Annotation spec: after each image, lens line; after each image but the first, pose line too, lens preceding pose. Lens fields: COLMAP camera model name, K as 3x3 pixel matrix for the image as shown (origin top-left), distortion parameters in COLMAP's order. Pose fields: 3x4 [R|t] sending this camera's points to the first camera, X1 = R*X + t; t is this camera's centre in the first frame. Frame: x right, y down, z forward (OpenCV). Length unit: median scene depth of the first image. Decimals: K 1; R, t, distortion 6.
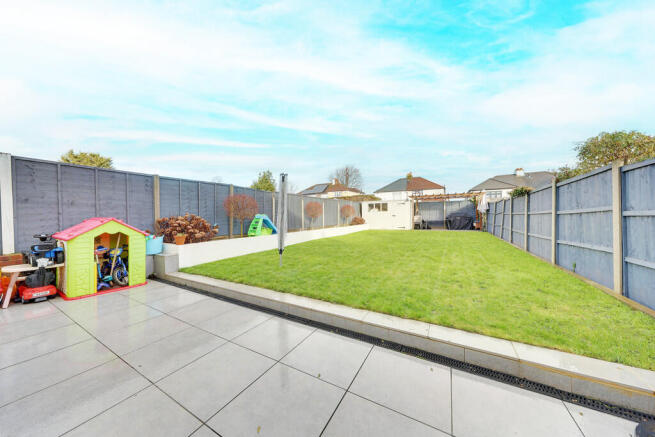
lens RADIAL K [[215.2, 0, 327.3], [0, 215.2, 218.2], [0, 0, 1]] dist [-0.000472, 0.000091]
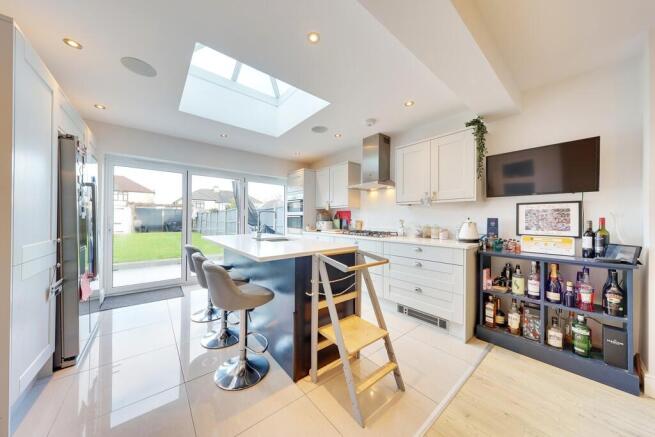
lens RADIAL K [[215.2, 0, 328.0], [0, 215.2, 218.9], [0, 0, 1]] dist [-0.000472, 0.000091]
pose [[0.355214, 0.020689, 0.934556, -0.259454], [-0.005257, 0.999783, -0.020135, -0.002297], [-0.934770, 0.002240, 0.355246, -0.305853]]
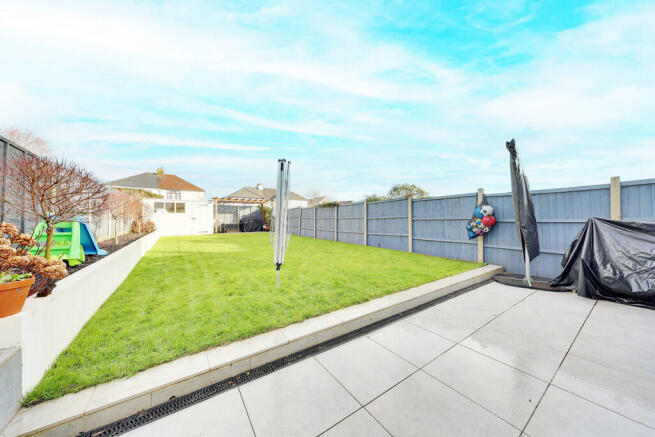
lens RADIAL K [[215.2, 0, 323.8], [0, 215.2, 215.6], [0, 0, 1]] dist [-0.000472, 0.000091]
pose [[0.439259, 0.025655, 0.897994, -0.229677], [0.001409, 0.999571, -0.029247, 0.002353], [-0.898360, 0.014112, 0.439034, 0.159229]]
